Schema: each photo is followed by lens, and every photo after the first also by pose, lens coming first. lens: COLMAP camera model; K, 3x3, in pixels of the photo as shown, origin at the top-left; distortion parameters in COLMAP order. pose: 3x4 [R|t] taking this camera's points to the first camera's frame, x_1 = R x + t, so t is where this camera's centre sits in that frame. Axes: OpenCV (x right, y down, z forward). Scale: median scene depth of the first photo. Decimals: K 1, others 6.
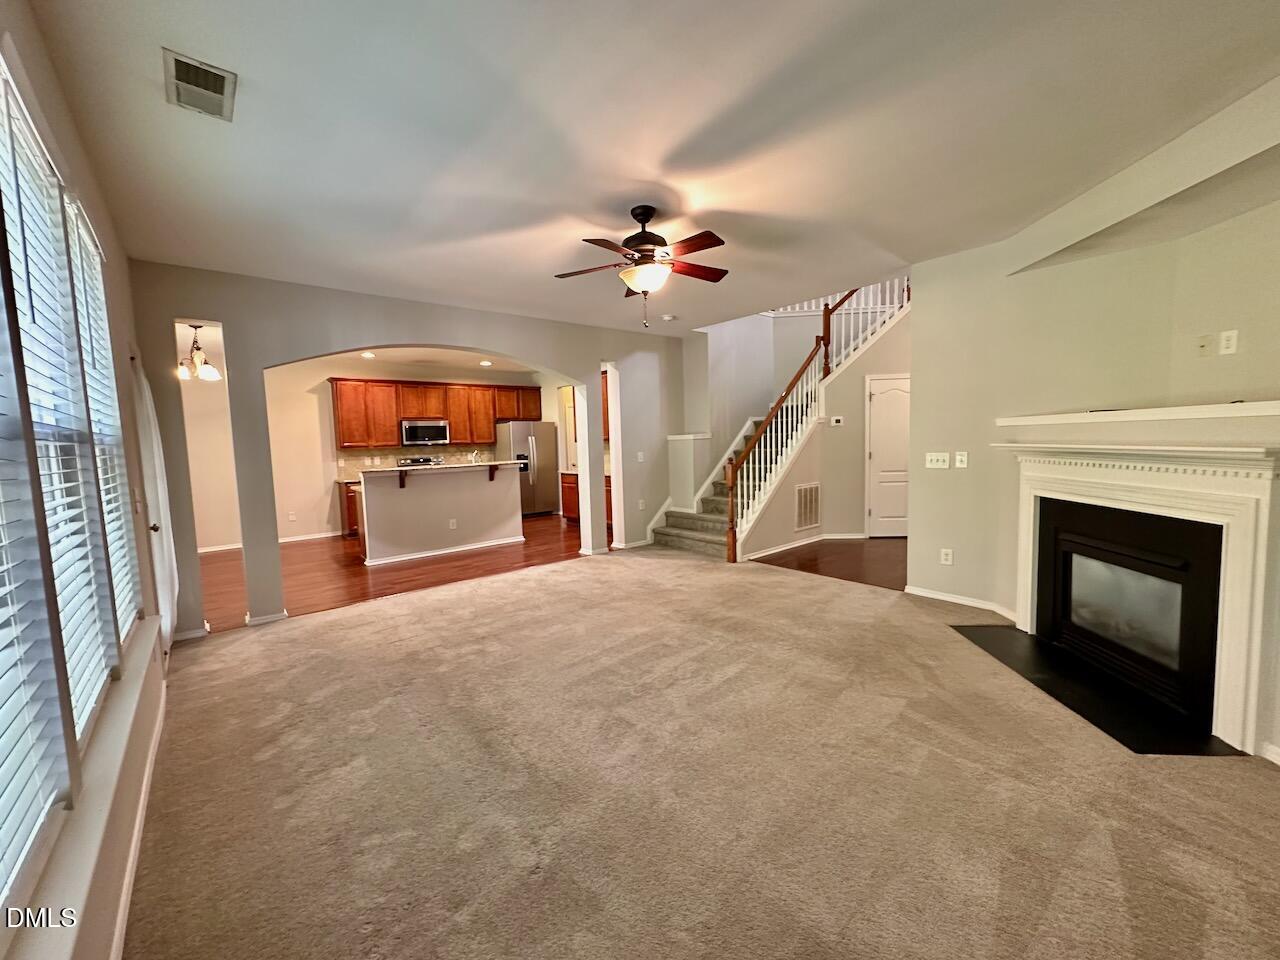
lens RADIAL K [[513.7, 0, 639.4], [0, 513.7, 480.6], [0, 0, 1]] dist [-0.005466, 0.001370]
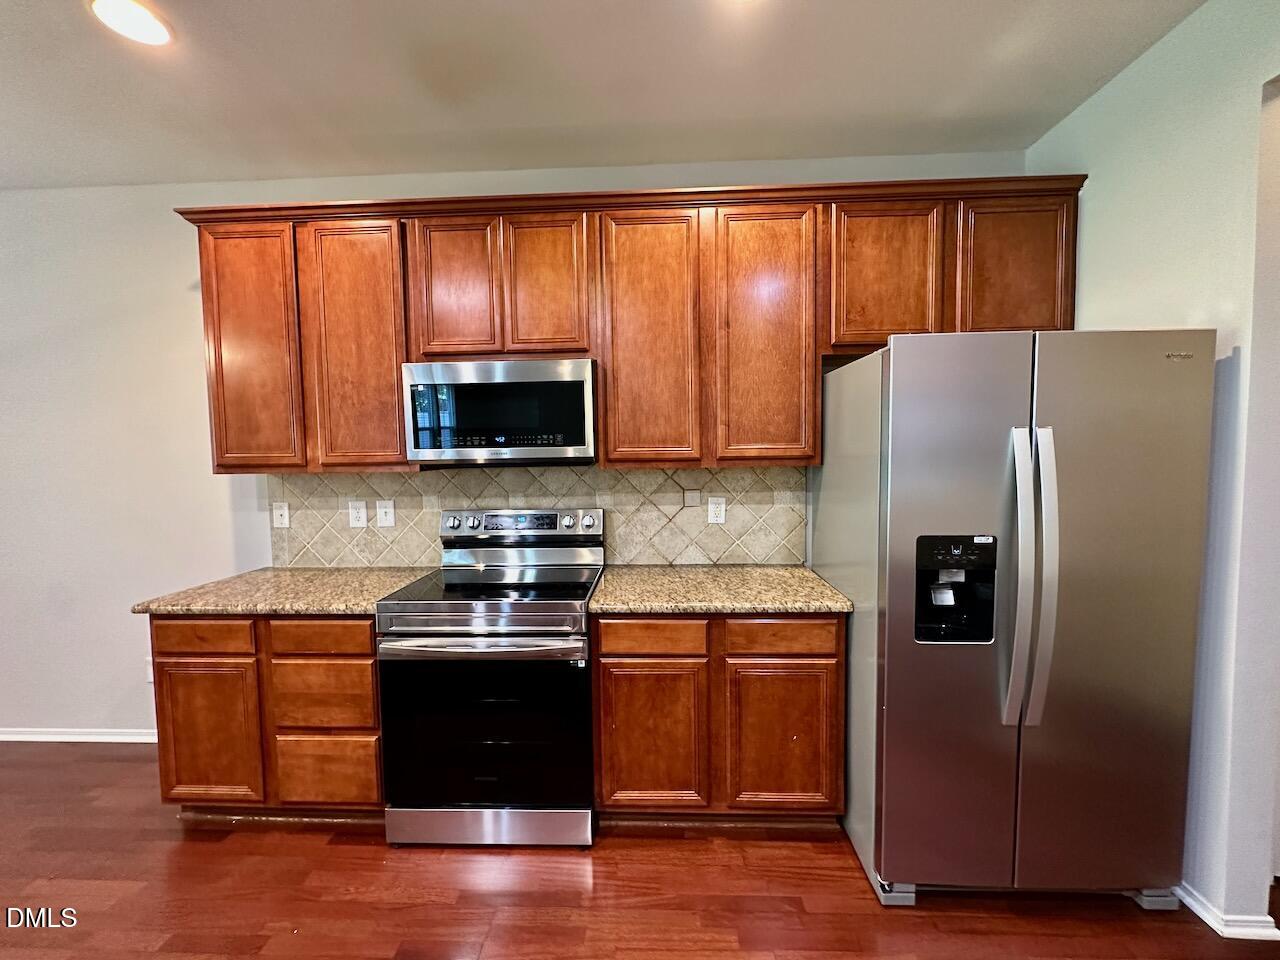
lens RADIAL K [[513.7, 0, 638.7], [0, 513.7, 481.5], [0, 0, 1]] dist [-0.005466, 0.001370]
pose [[0.734398, 0.057101, -0.676313, -0.214023], [-0.060145, 0.998010, 0.018951, -0.072153], [0.676049, 0.026760, 0.736370, 0.897079]]
